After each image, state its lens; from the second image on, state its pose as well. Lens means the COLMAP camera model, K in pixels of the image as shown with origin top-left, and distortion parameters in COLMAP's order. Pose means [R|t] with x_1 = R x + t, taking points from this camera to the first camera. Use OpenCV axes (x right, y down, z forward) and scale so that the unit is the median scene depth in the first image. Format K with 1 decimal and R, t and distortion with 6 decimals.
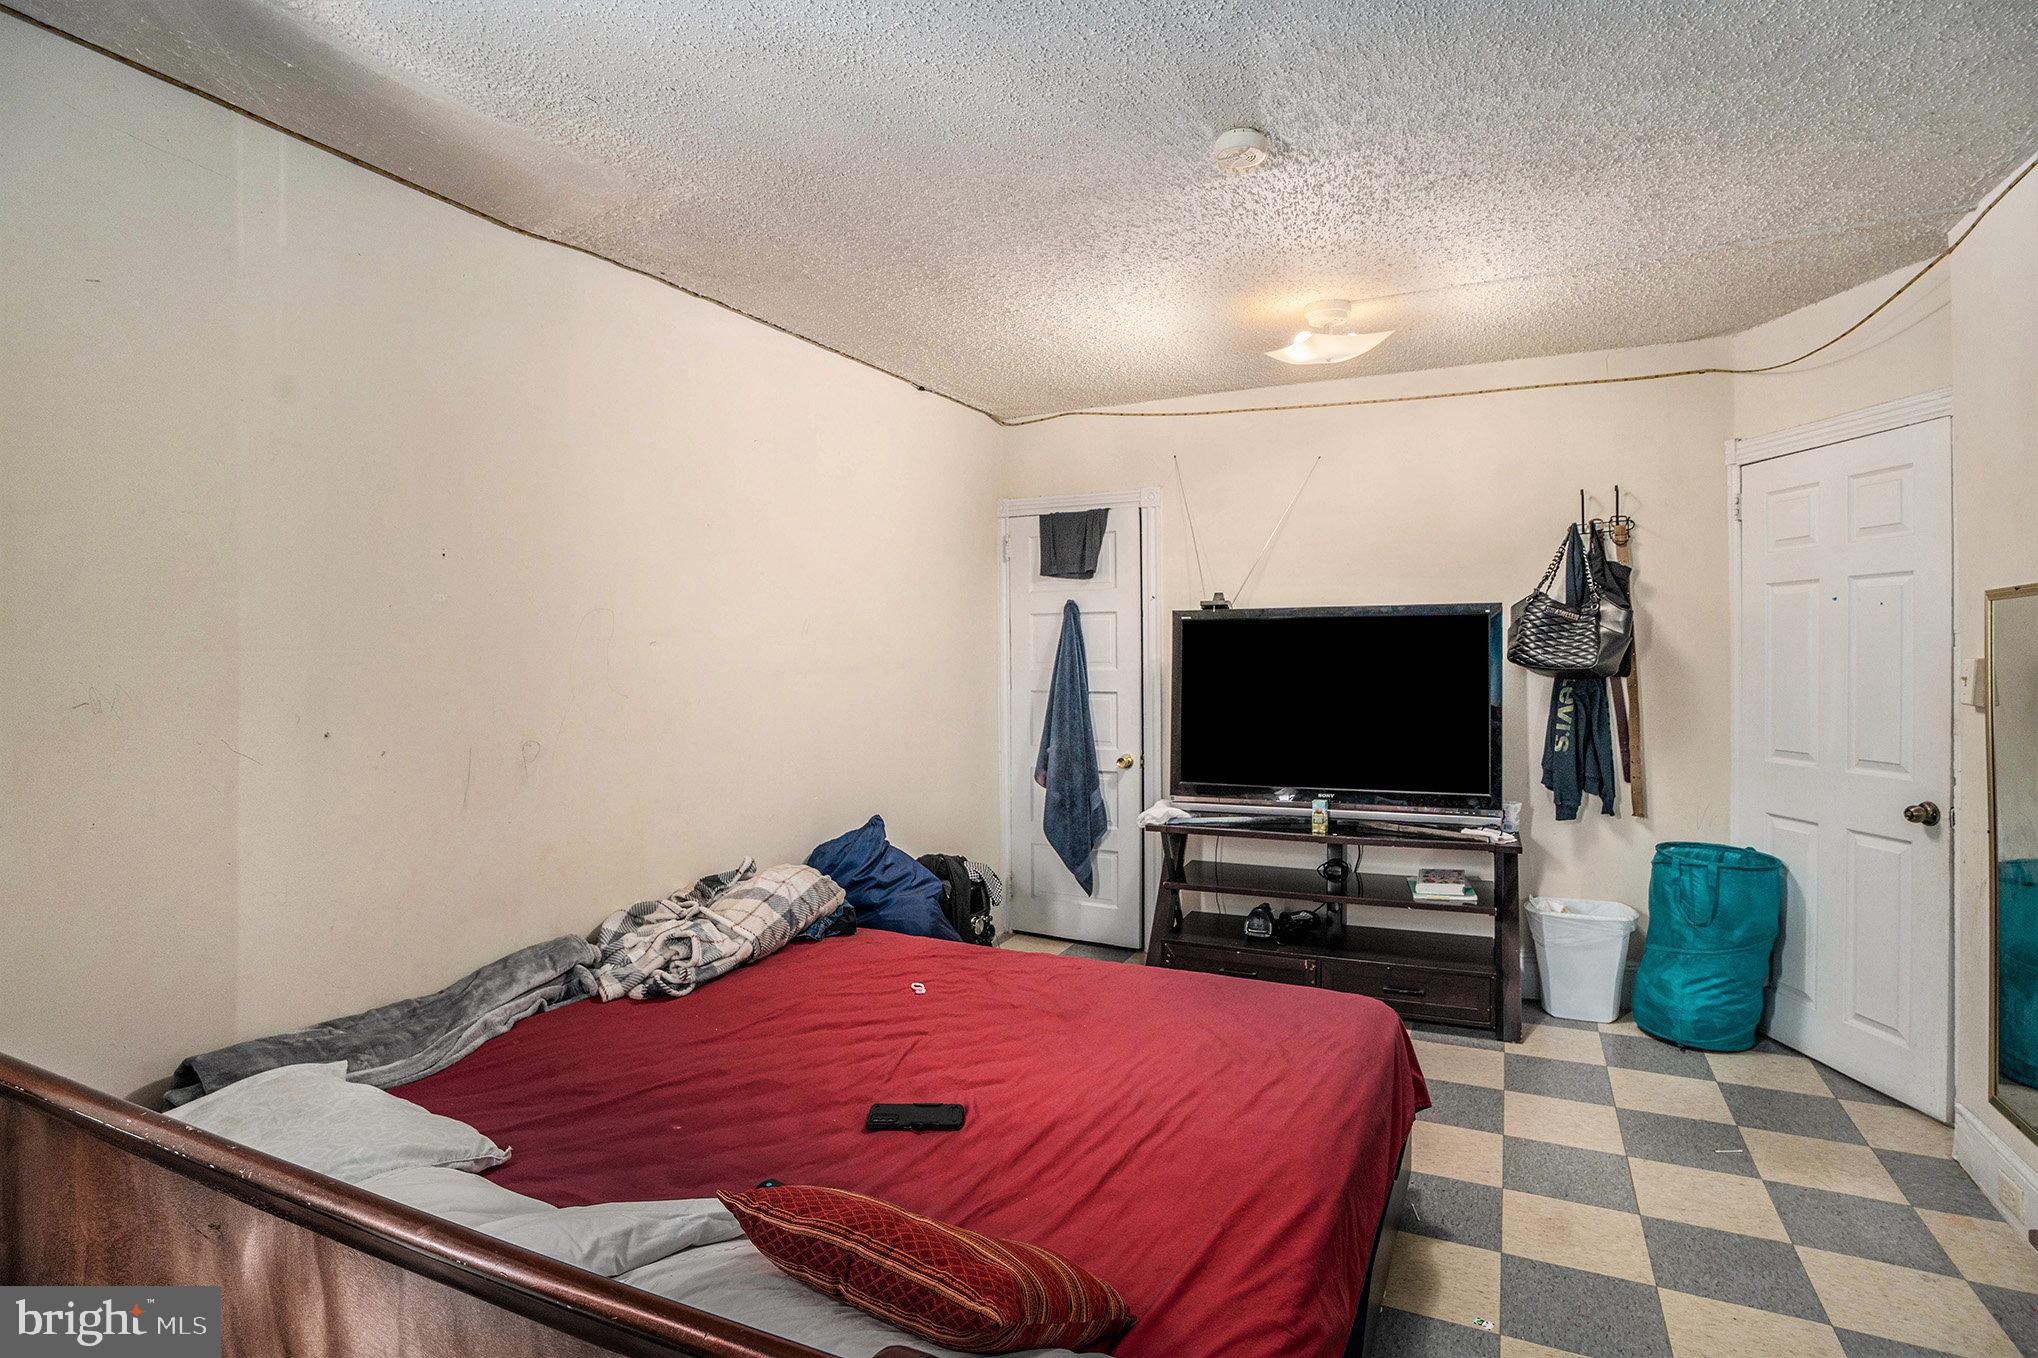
lens RADIAL K [[995.8, 0, 1032.1], [0, 995.8, 686.1], [0, 0, 1]] dist [0.000055, -0.000050]
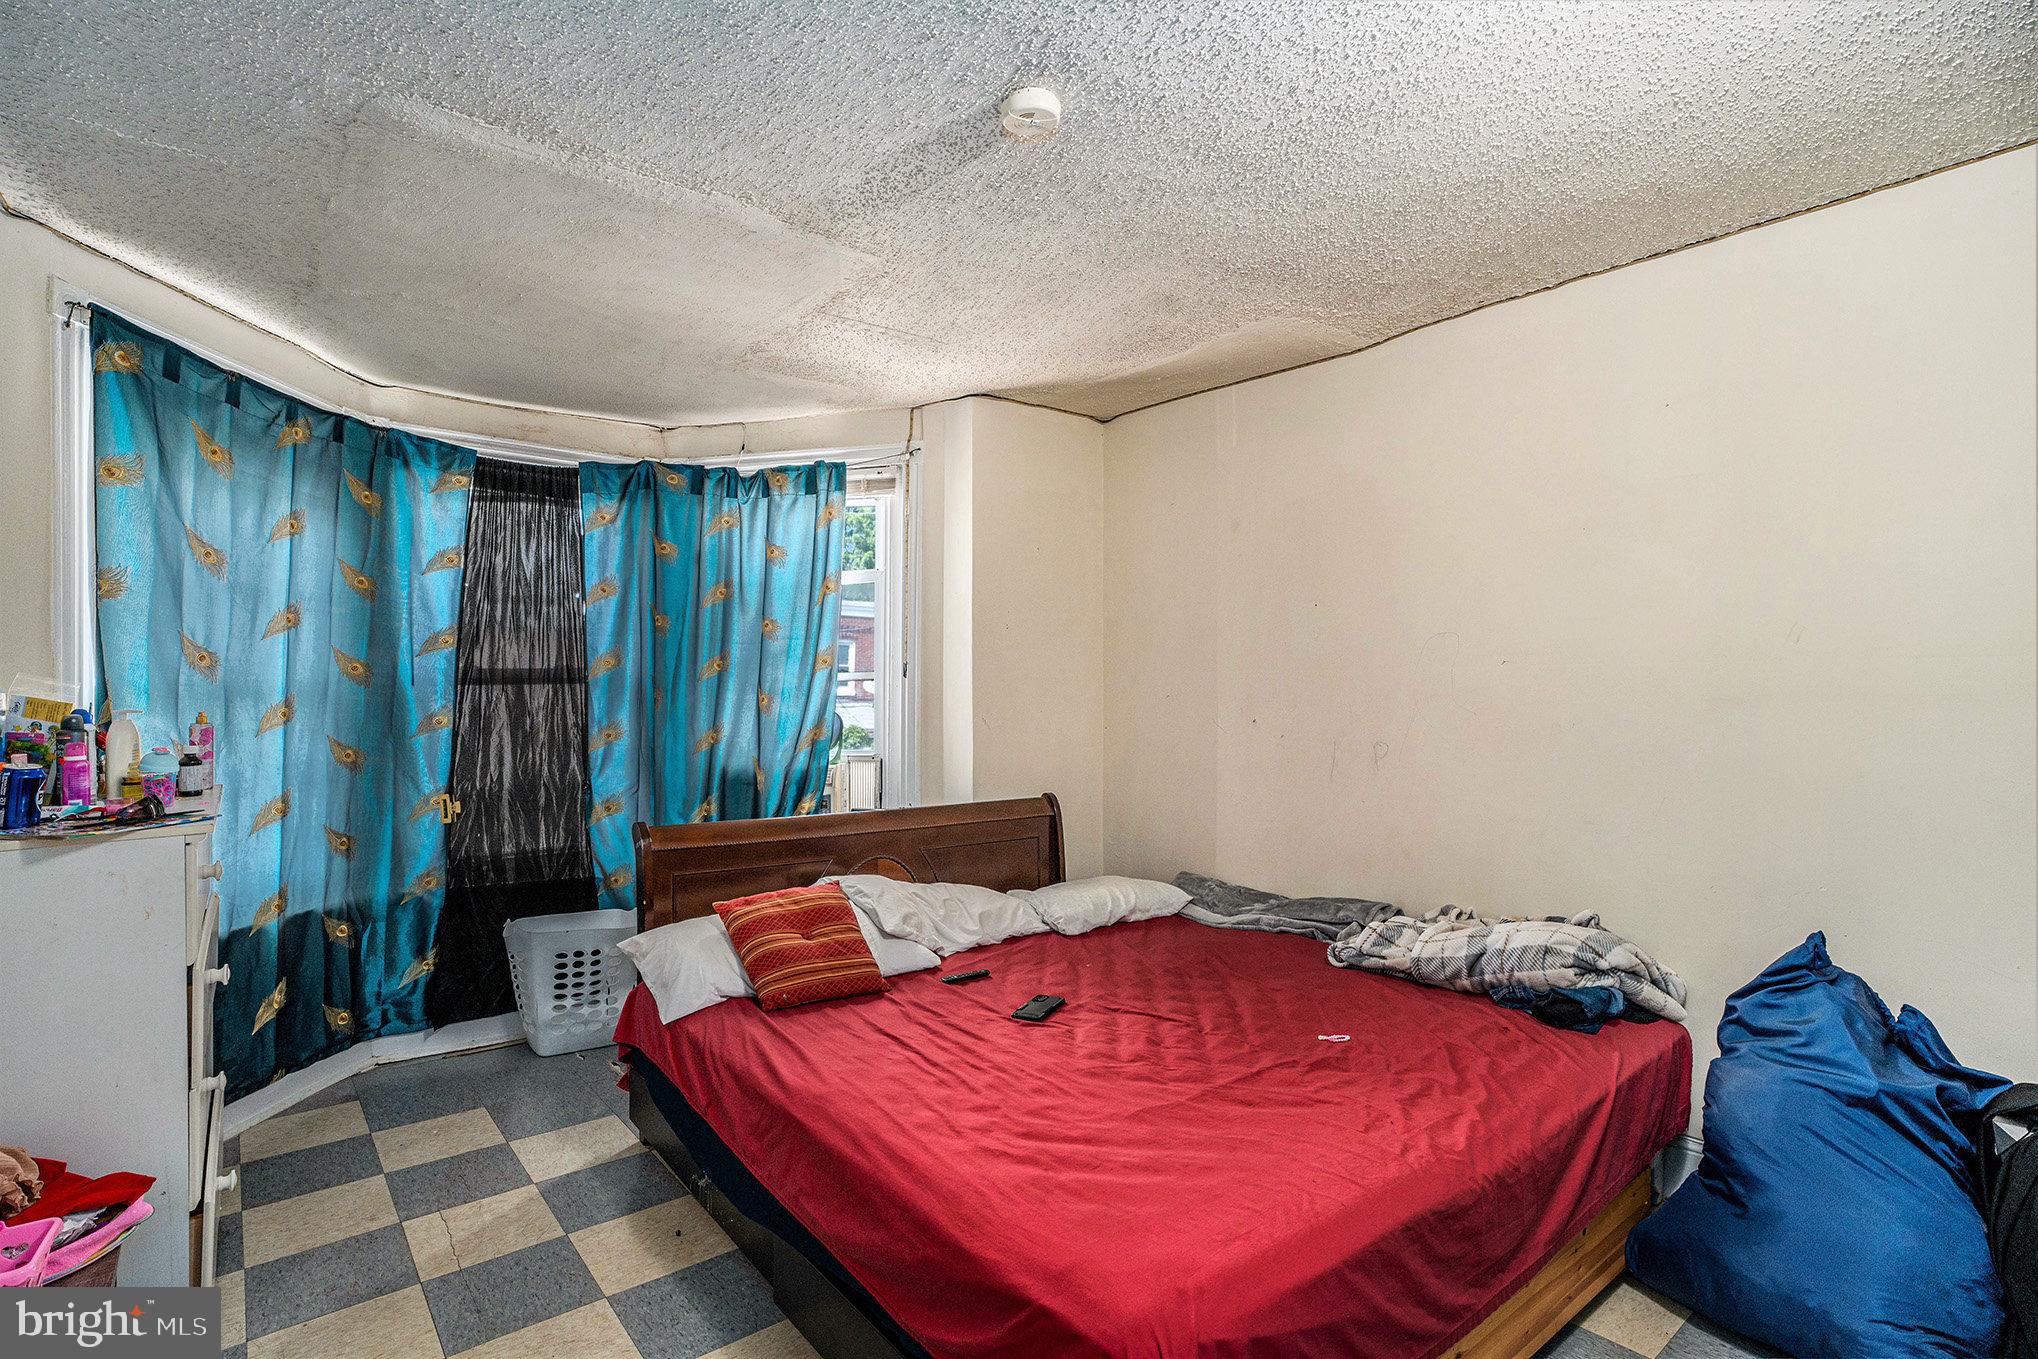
lens RADIAL K [[995.8, 0, 1029.1], [0, 995.8, 672.5], [0, 0, 1]] dist [0.000055, -0.000050]
pose [[-0.419291, 0.001373, -0.907851, 0.881287], [-0.009276, 0.999940, 0.005796, -0.038285], [0.907805, 0.010852, -0.419253, 1.193088]]
